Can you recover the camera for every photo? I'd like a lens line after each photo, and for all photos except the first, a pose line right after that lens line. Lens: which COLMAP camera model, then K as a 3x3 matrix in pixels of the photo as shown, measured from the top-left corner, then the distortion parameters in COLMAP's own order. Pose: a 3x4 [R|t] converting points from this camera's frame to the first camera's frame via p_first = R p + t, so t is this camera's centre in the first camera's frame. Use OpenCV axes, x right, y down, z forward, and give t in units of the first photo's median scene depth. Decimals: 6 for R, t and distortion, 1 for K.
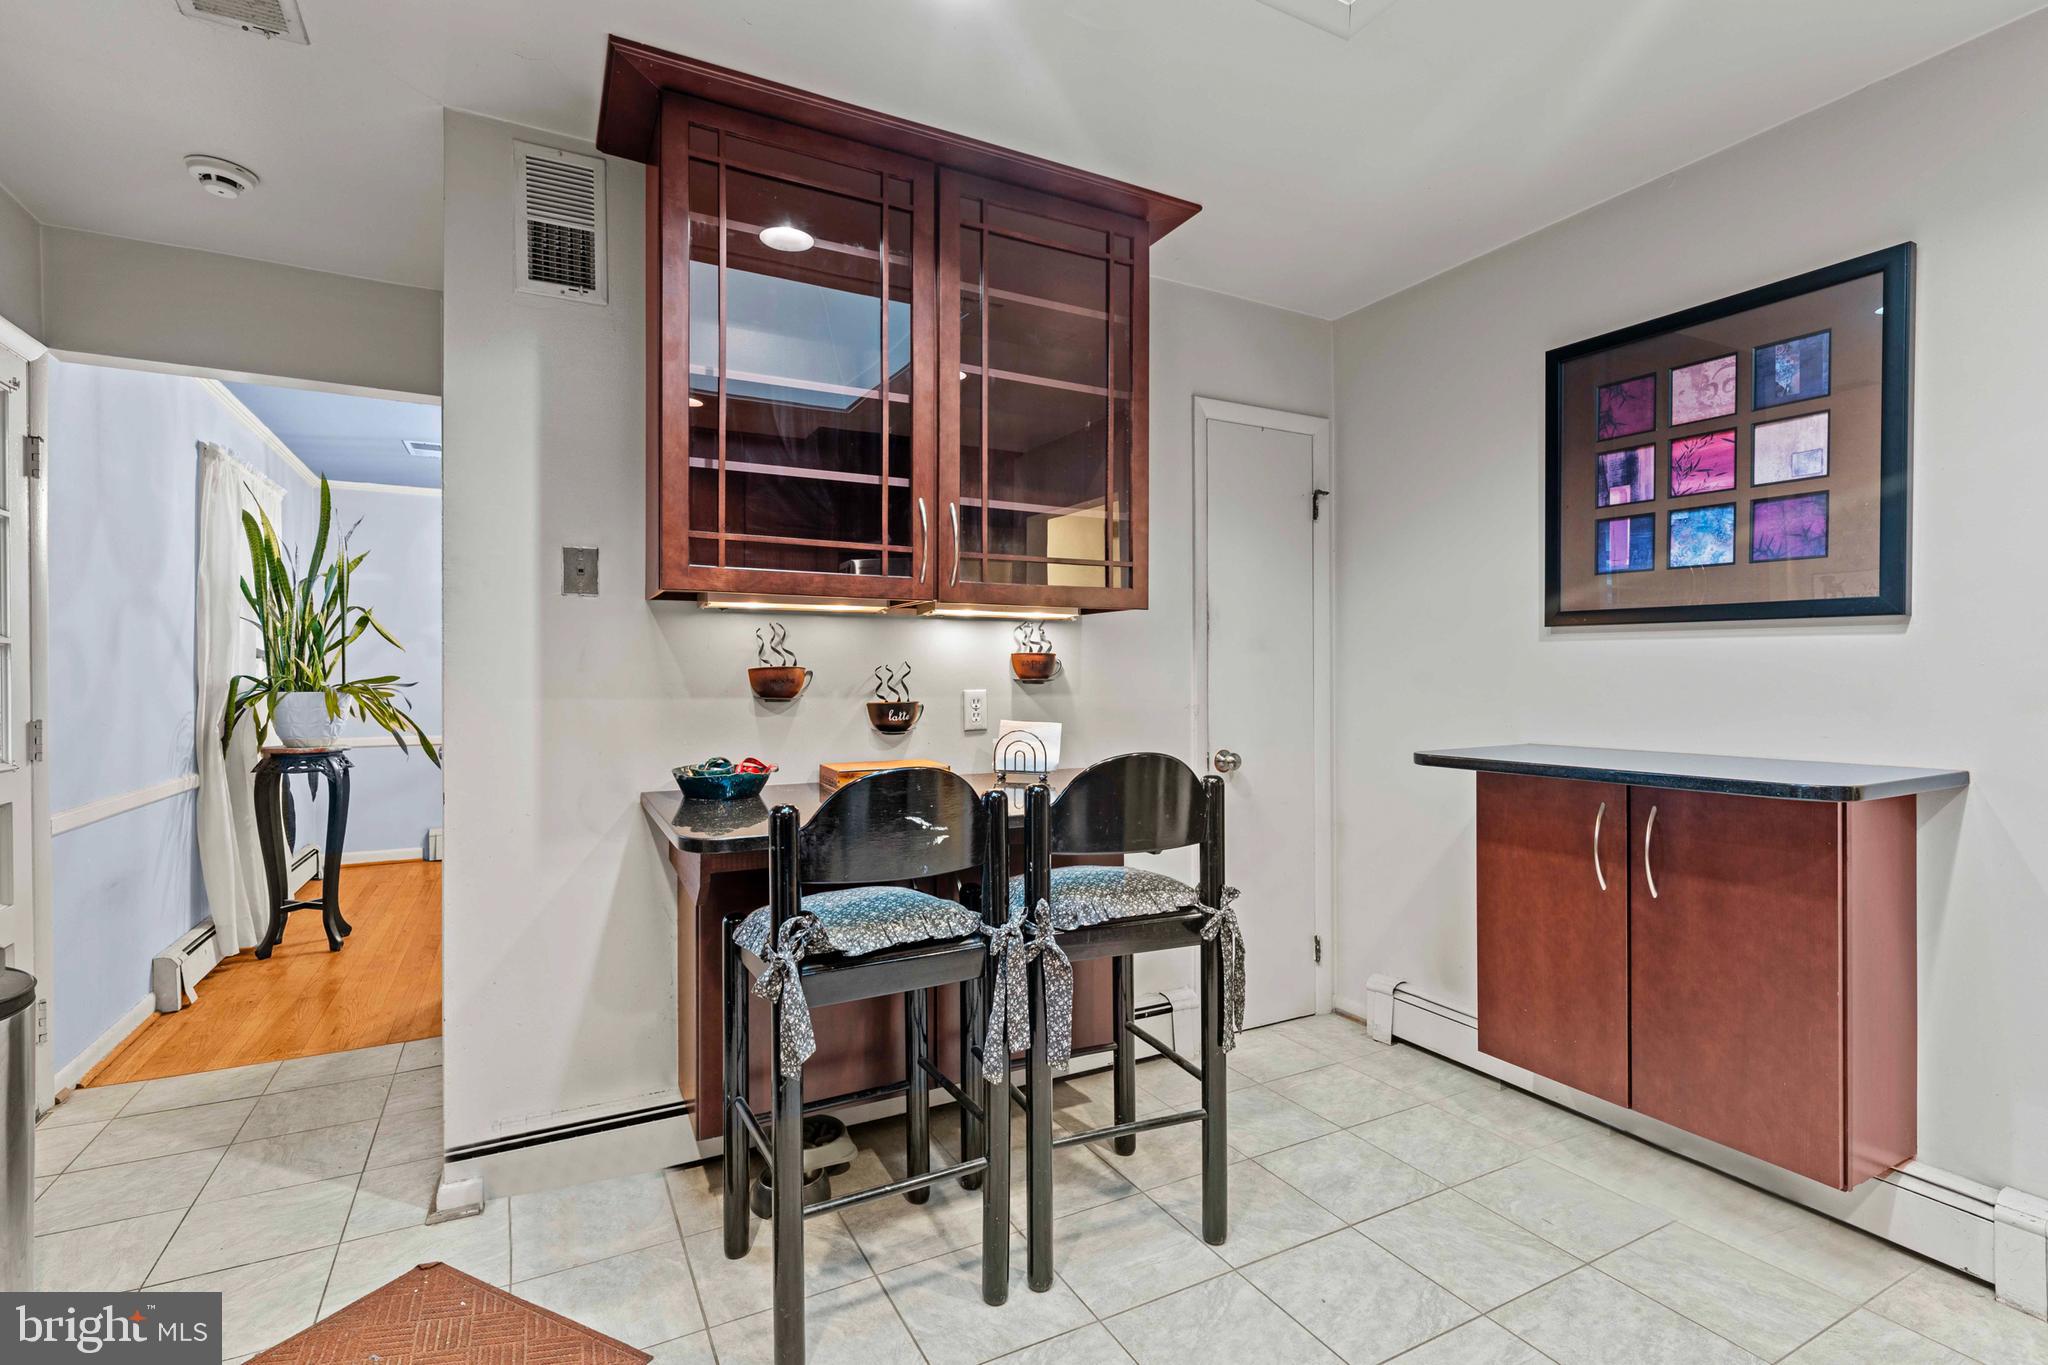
lens RADIAL K [[942.7, 0, 1042.7], [0, 942.7, 681.8], [0, 0, 1]] dist [-0.001366, 0.000262]
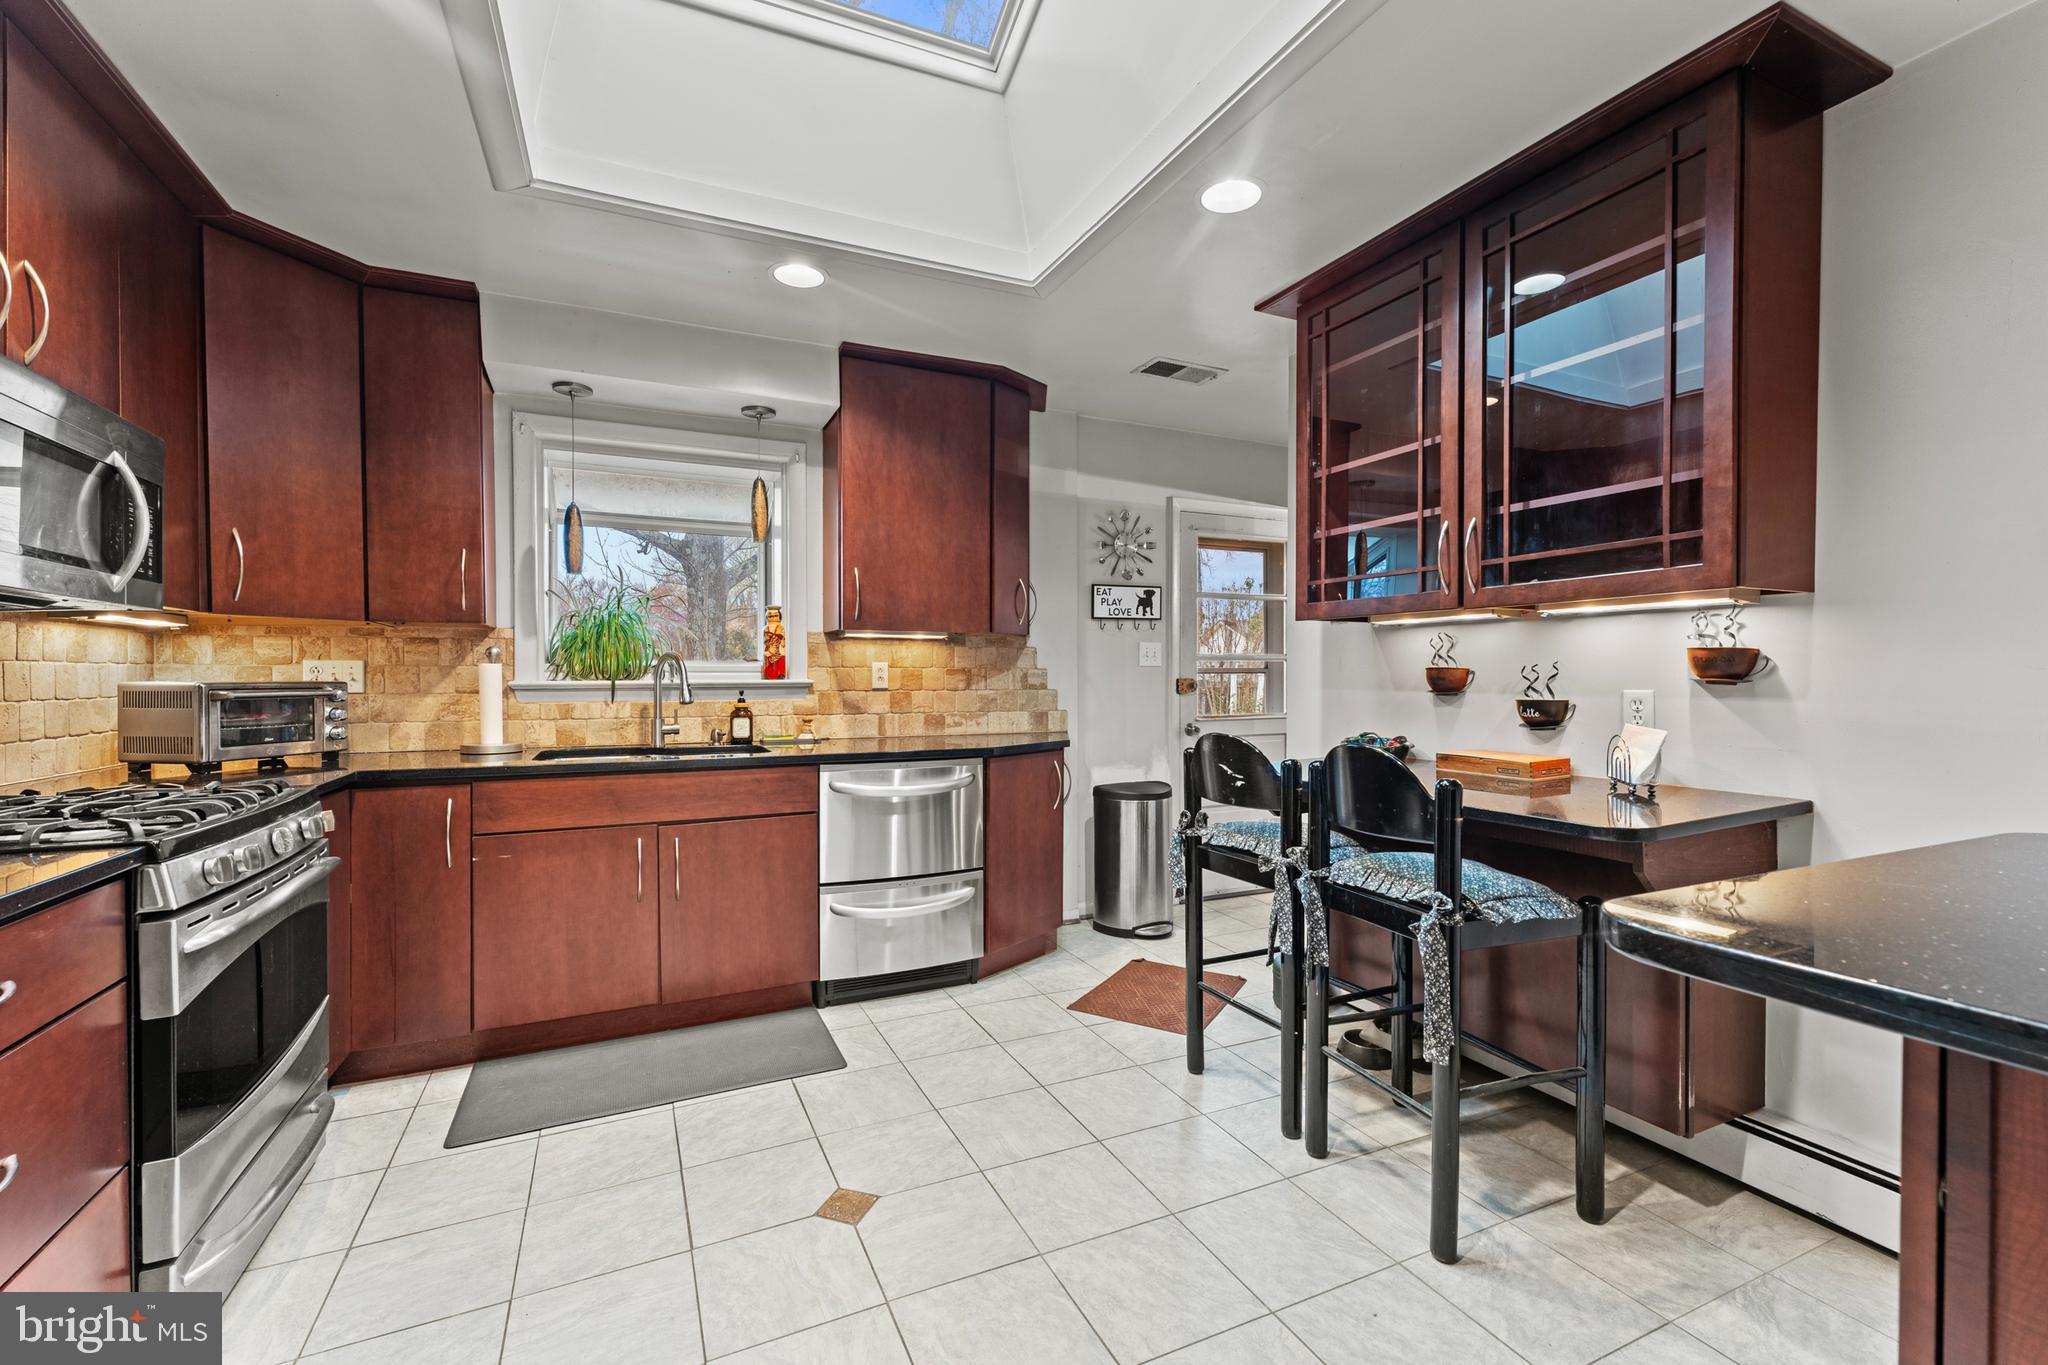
lens RADIAL K [[826.9, 0, 1012.8], [0, 826.9, 684.6], [0, 0, 1]] dist [-0.009165, 0.001853]
pose [[-0.082787, 0.011478, -0.996501, 0.805011], [-0.005269, 0.999915, 0.011955, -0.003502], [0.996553, 0.006240, -0.082720, 0.484639]]
